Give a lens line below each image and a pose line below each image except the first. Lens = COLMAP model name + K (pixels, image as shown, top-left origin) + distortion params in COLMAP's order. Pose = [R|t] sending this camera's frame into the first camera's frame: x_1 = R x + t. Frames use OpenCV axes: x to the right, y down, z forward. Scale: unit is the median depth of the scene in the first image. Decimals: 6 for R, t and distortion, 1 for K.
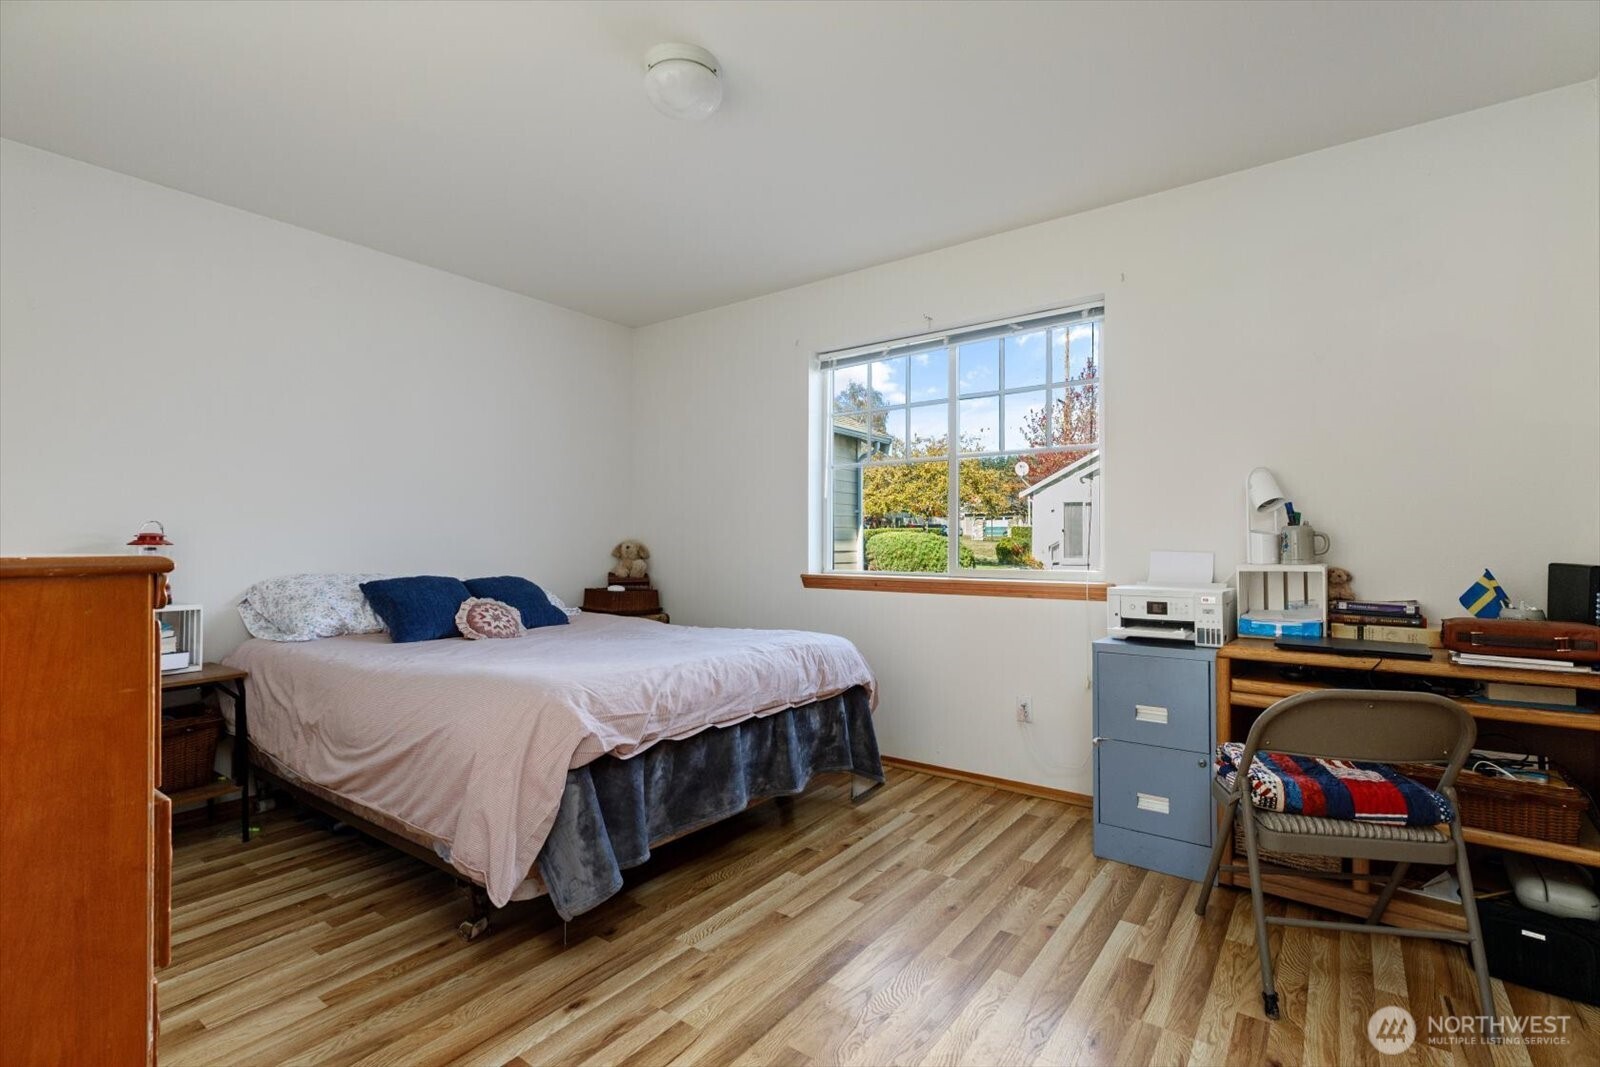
lens RADIAL K [[723.0, 0, 833.2], [0, 723.0, 540.6], [0, 0, 1]] dist [0.004962, 0.000747]
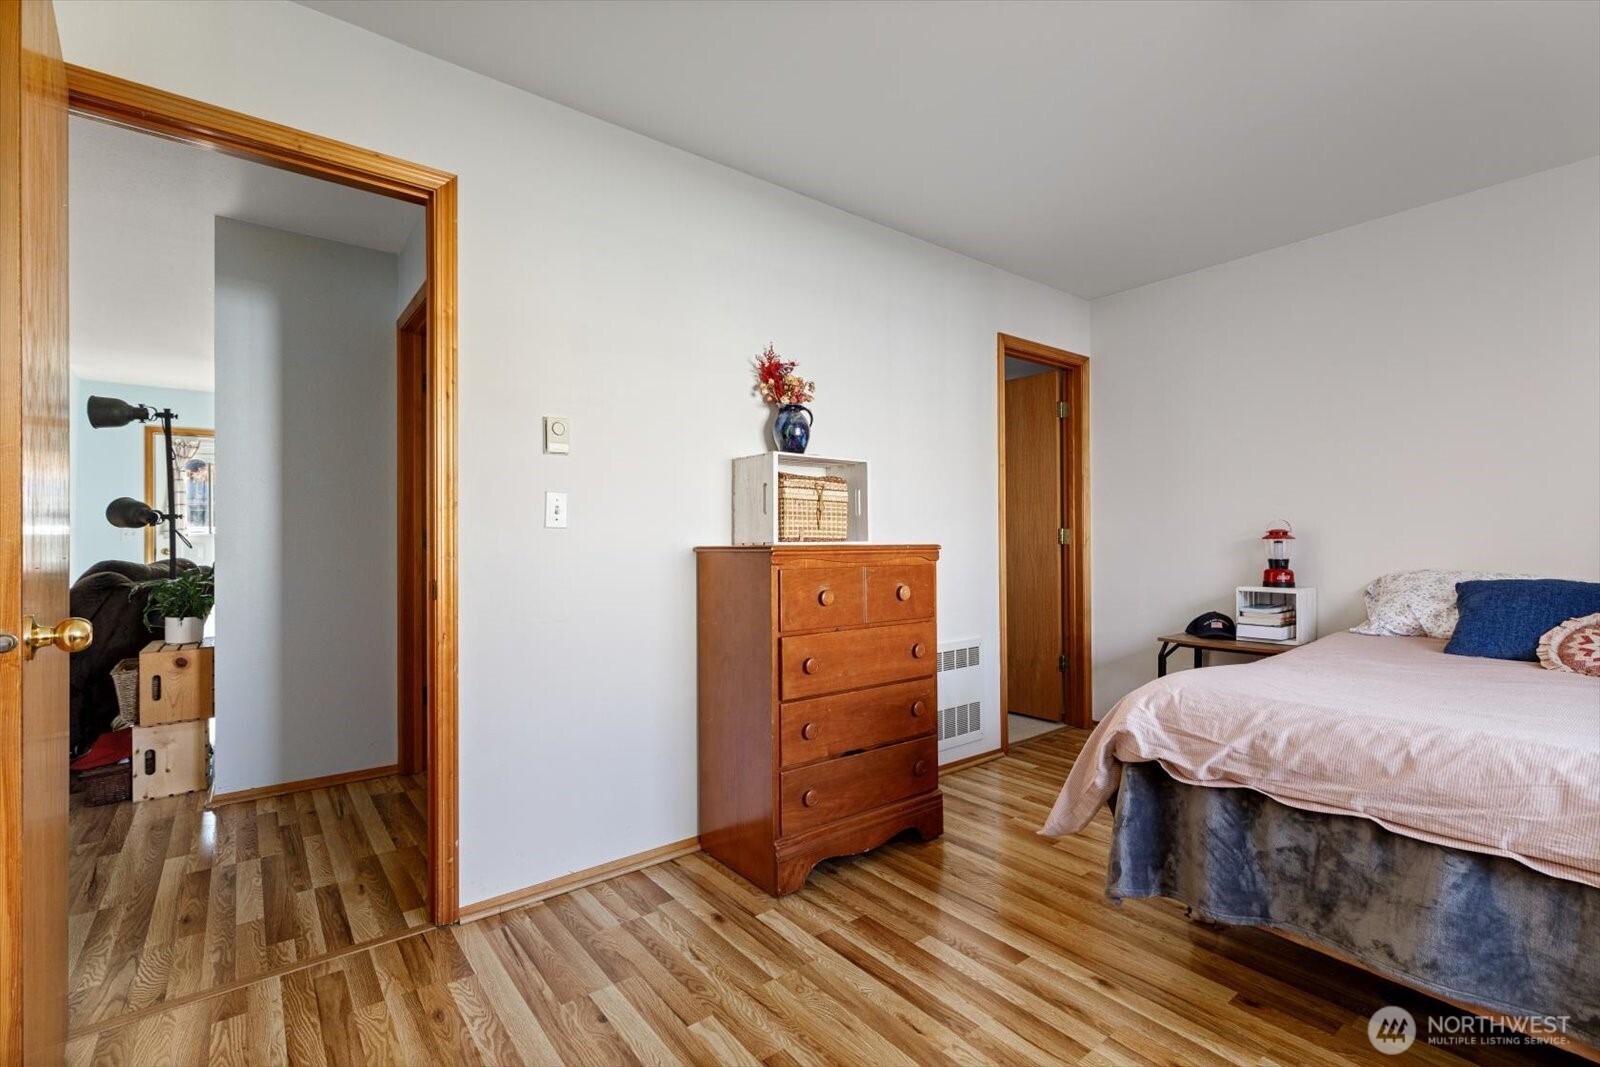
lens RADIAL K [[723.0, 0, 790.4], [0, 723.0, 537.6], [0, 0, 1]] dist [0.004962, 0.000747]
pose [[-0.292831, -0.001278, -0.956163, 0.588434], [0.008012, 0.999961, -0.003791, 0.001413], [0.956131, -0.008771, -0.292809, 0.670037]]
